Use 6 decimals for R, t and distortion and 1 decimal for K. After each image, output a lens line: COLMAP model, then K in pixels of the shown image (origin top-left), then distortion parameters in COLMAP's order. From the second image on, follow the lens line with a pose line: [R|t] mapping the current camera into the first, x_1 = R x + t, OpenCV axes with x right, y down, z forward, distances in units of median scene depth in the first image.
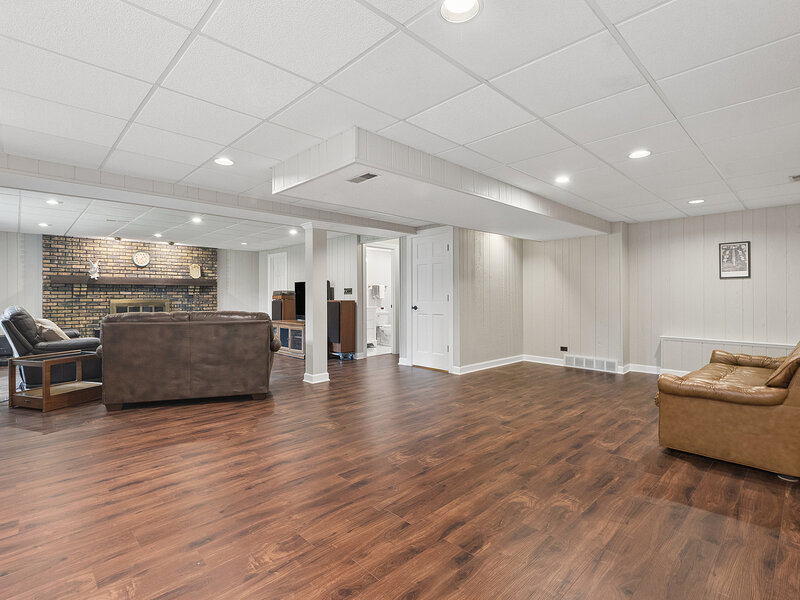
lens RADIAL K [[402.9, 0, 398.6], [0, 402.9, 303.5], [0, 0, 1]] dist [0.001271, -0.000020]
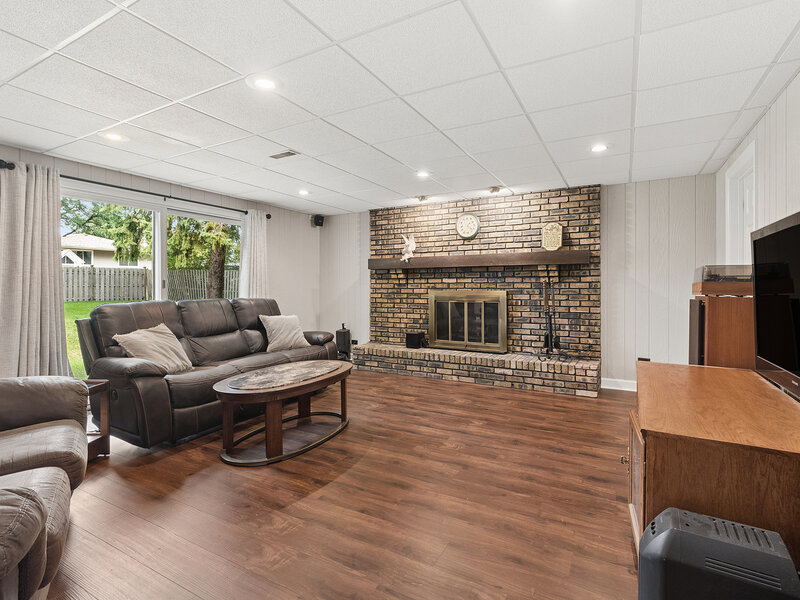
lens RADIAL K [[402.9, 0, 398.6], [0, 402.9, 303.5], [0, 0, 1]] dist [0.001271, -0.000020]
pose [[0.289296, 0.039491, -0.956425, -0.070671], [-0.015184, 0.999212, 0.036665, -0.012104], [0.957119, 0.003915, 0.289668, 0.758355]]
